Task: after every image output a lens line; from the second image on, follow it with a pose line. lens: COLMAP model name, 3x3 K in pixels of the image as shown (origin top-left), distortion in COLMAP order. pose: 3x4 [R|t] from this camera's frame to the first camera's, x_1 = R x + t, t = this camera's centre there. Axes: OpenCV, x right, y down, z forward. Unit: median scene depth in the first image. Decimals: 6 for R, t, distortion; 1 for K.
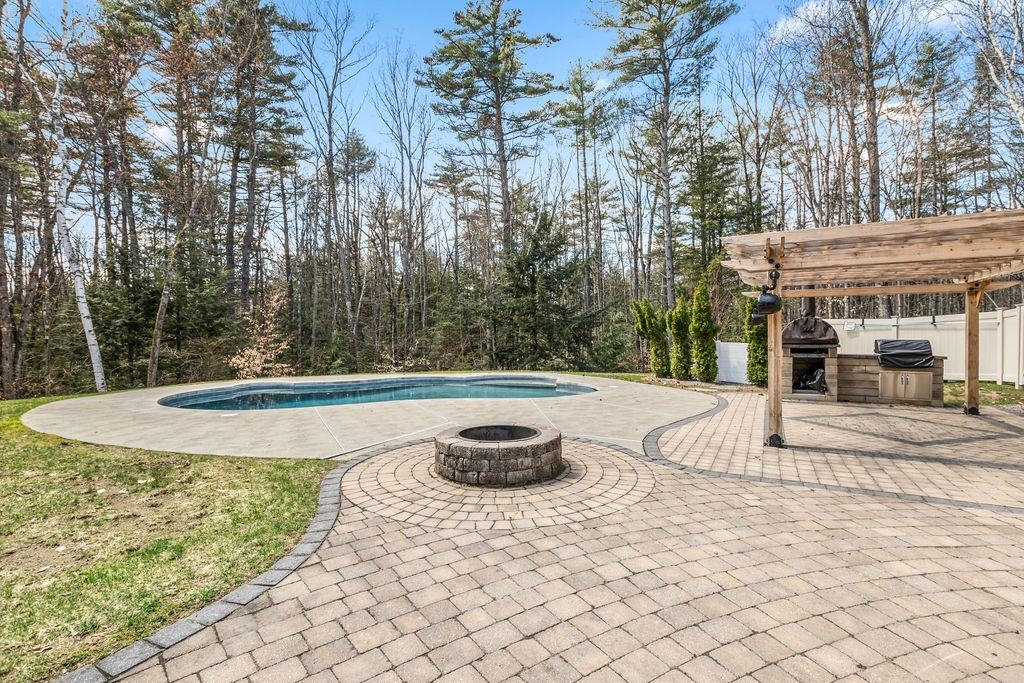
lens RADIAL K [[444.7, 0, 514.8], [0, 444.7, 339.9], [0, 0, 1]] dist [-0.018735, 0.003906]
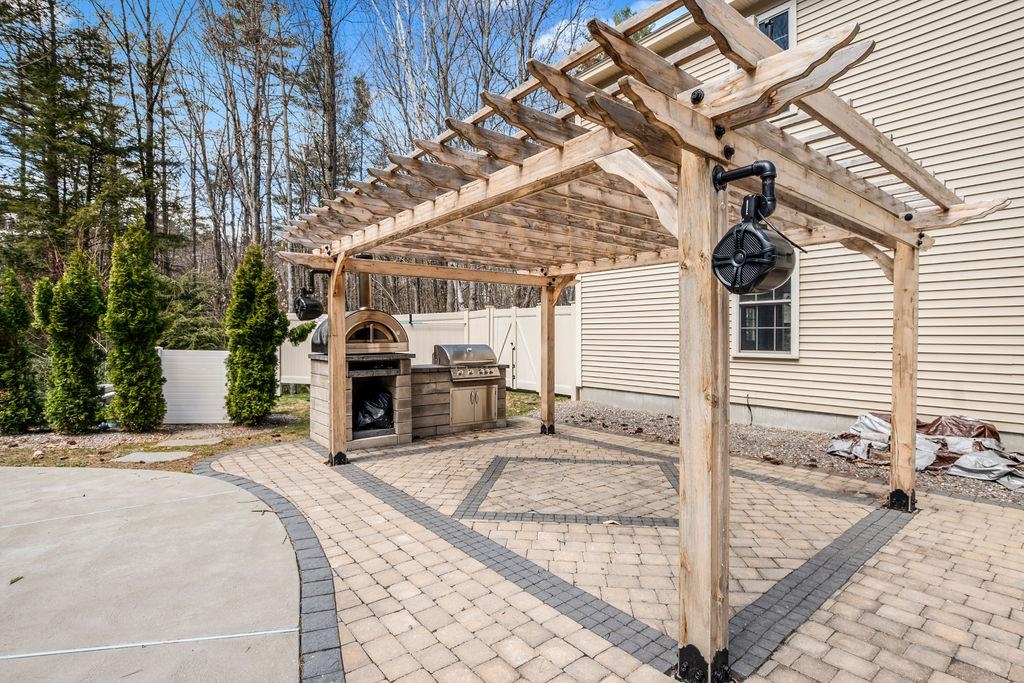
lens RADIAL K [[508.3, 0, 514.8], [0, 508.3, 336.6], [0, 0, 1]] dist [-0.018840, -0.000617]
pose [[0.373201, -0.004428, 0.927740, 0.099297], [0.004211, 0.999986, 0.003079, -0.015524], [-0.927741, 0.002758, 0.373215, 0.575518]]
